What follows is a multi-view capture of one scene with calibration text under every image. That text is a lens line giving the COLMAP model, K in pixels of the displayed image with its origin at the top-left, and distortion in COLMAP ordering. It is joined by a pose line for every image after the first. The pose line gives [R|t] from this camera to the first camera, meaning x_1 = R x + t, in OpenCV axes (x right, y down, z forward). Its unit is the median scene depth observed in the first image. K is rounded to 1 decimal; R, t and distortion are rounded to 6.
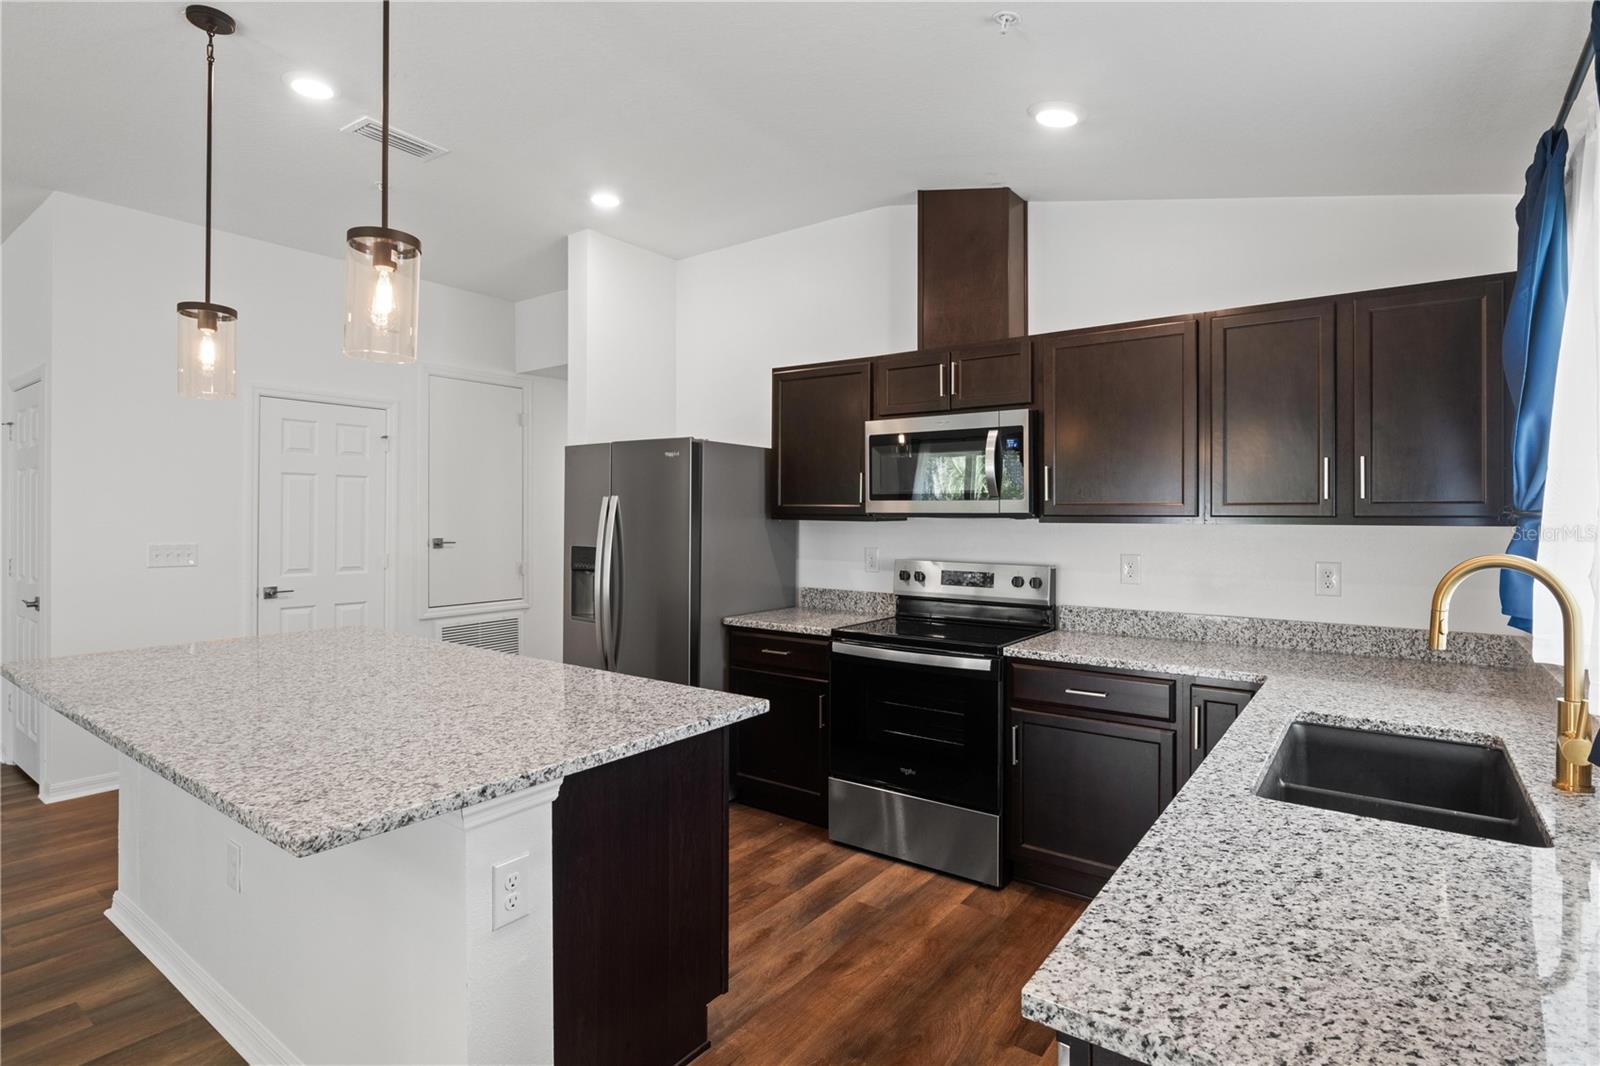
lens RADIAL K [[804.8, 0, 799.6], [0, 804.8, 520.9], [0, 0, 1]] dist [-0.004027, -0.002217]
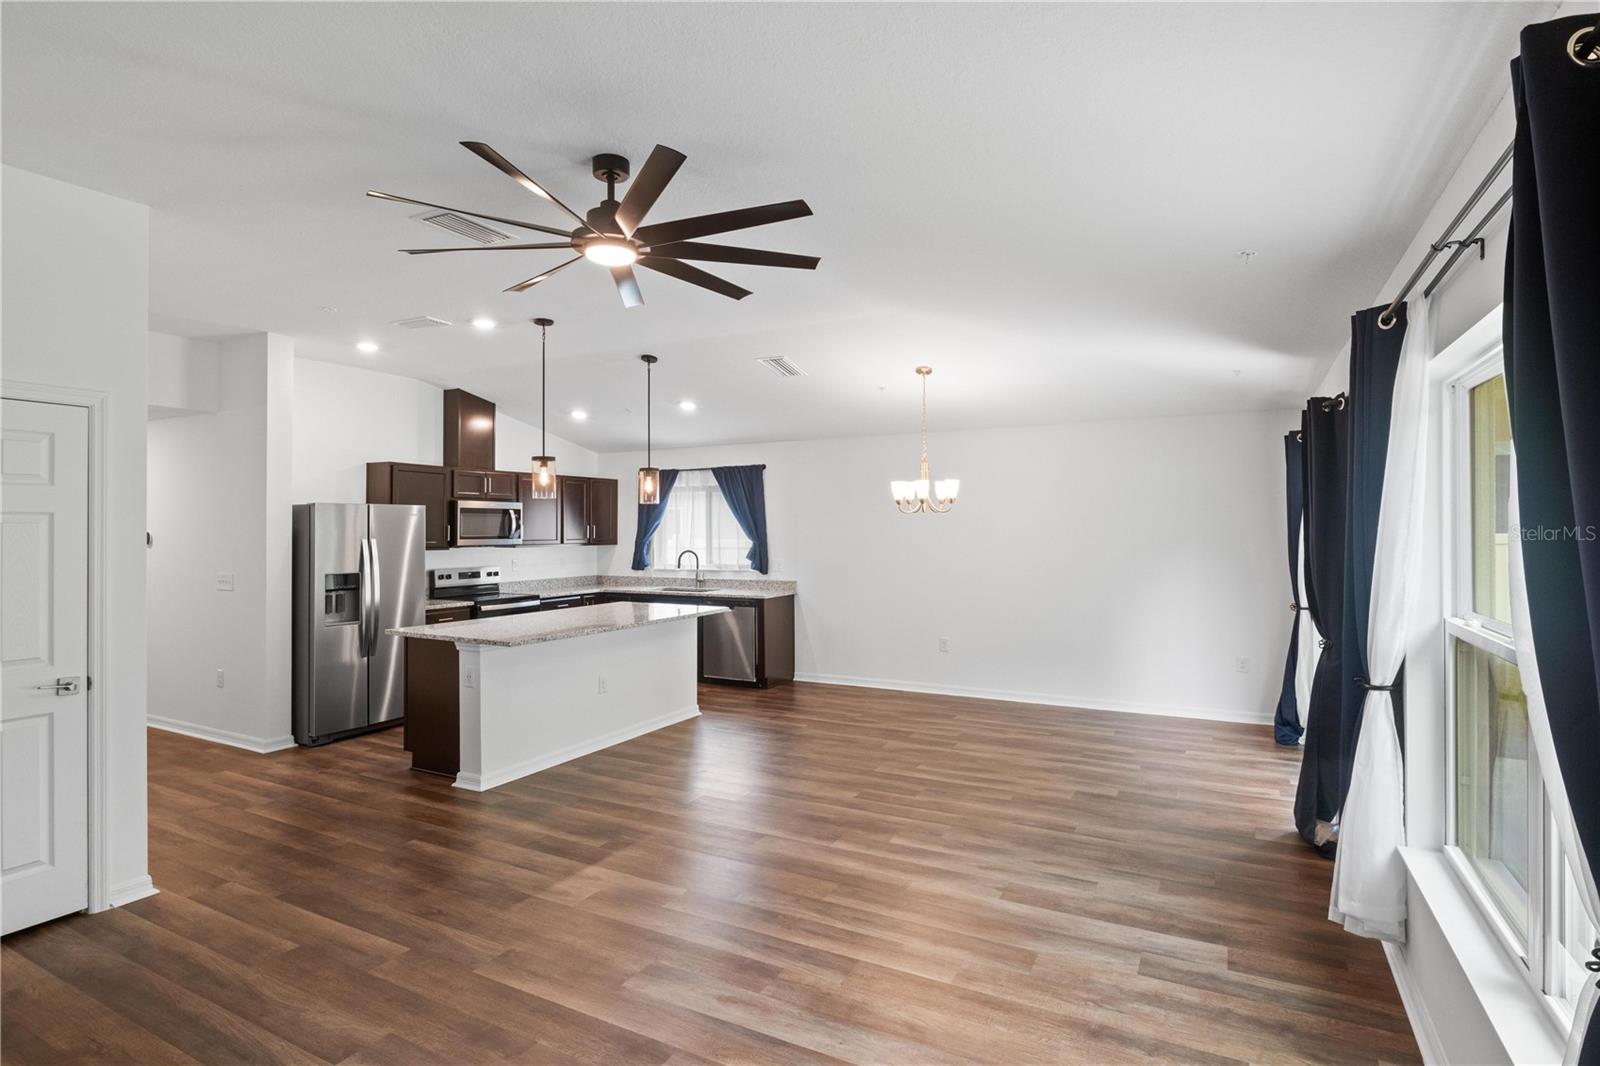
lens RADIAL K [[804.8, 0, 799.6], [0, 804.8, 520.9], [0, 0, 1]] dist [-0.004027, -0.002217]
pose [[-0.143834, 0.006075, 0.989583, -2.269827], [0.009662, 0.999942, -0.004735, -0.060273], [-0.989555, 0.008881, -0.143884, 0.486232]]
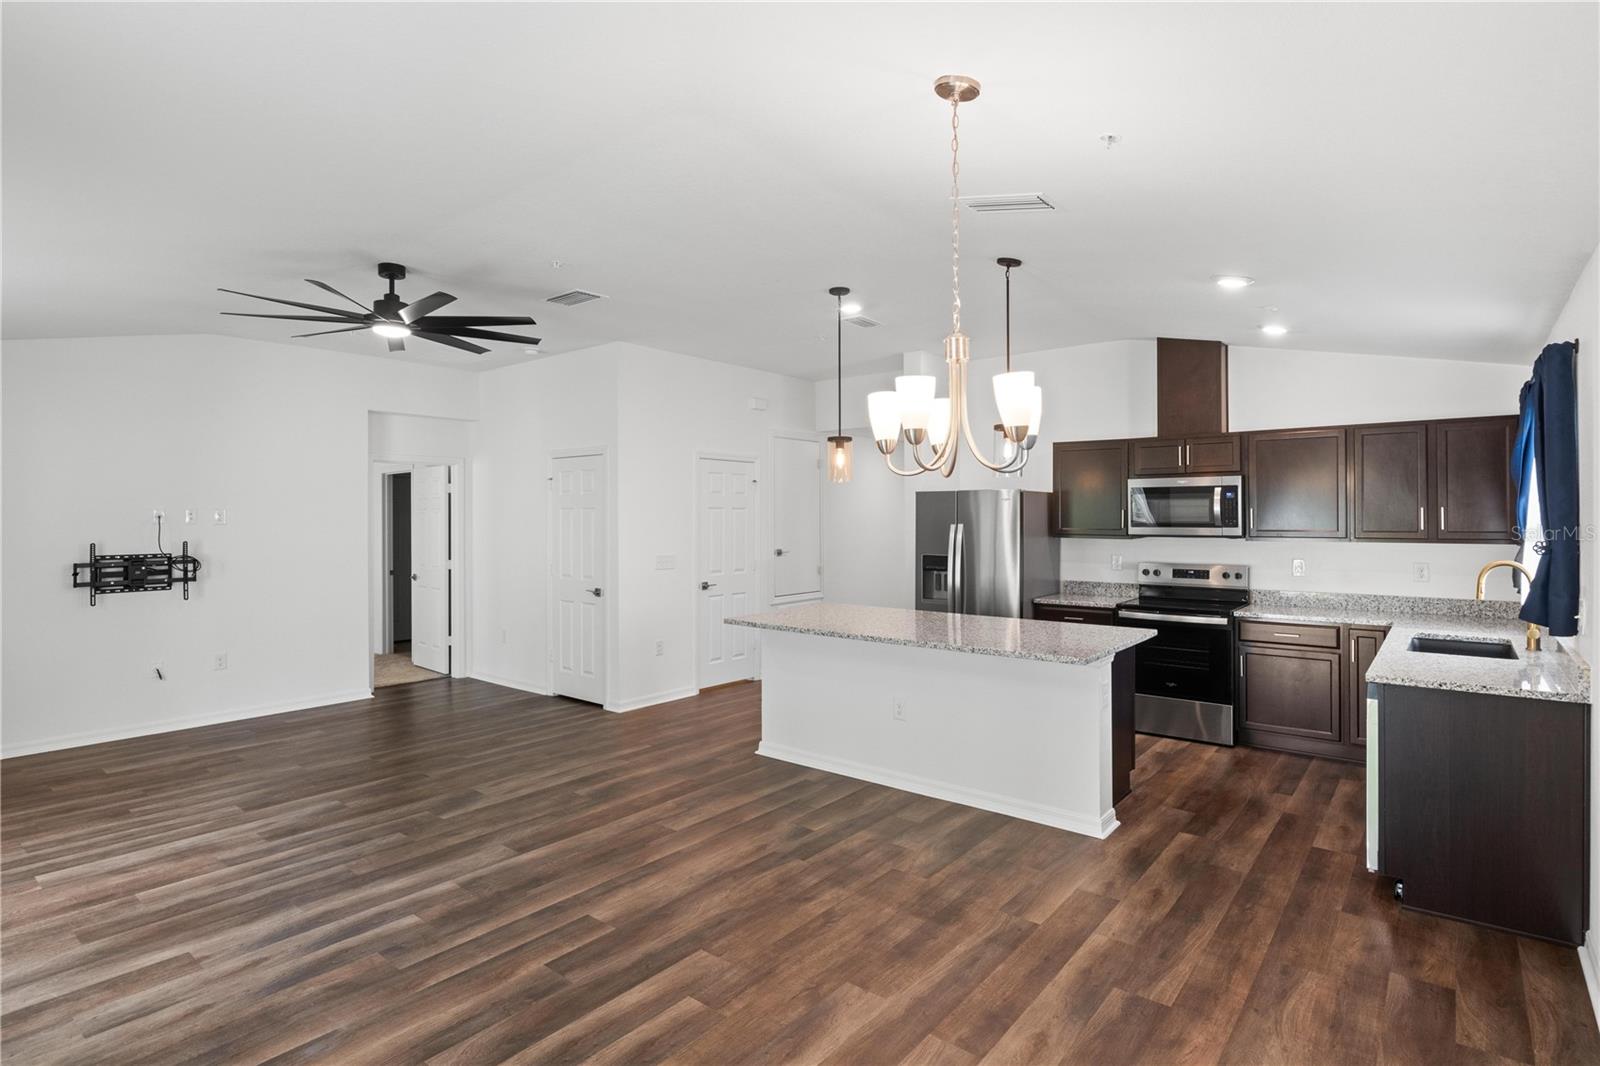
lens RADIAL K [[804.8, 0, 799.6], [0, 804.8, 520.9], [0, 0, 1]] dist [-0.004027, -0.002217]
pose [[0.998861, -0.007310, -0.047155, -0.570190], [0.007263, 0.999973, -0.001168, -0.044925], [0.047163, 0.000824, 0.998887, -0.756837]]
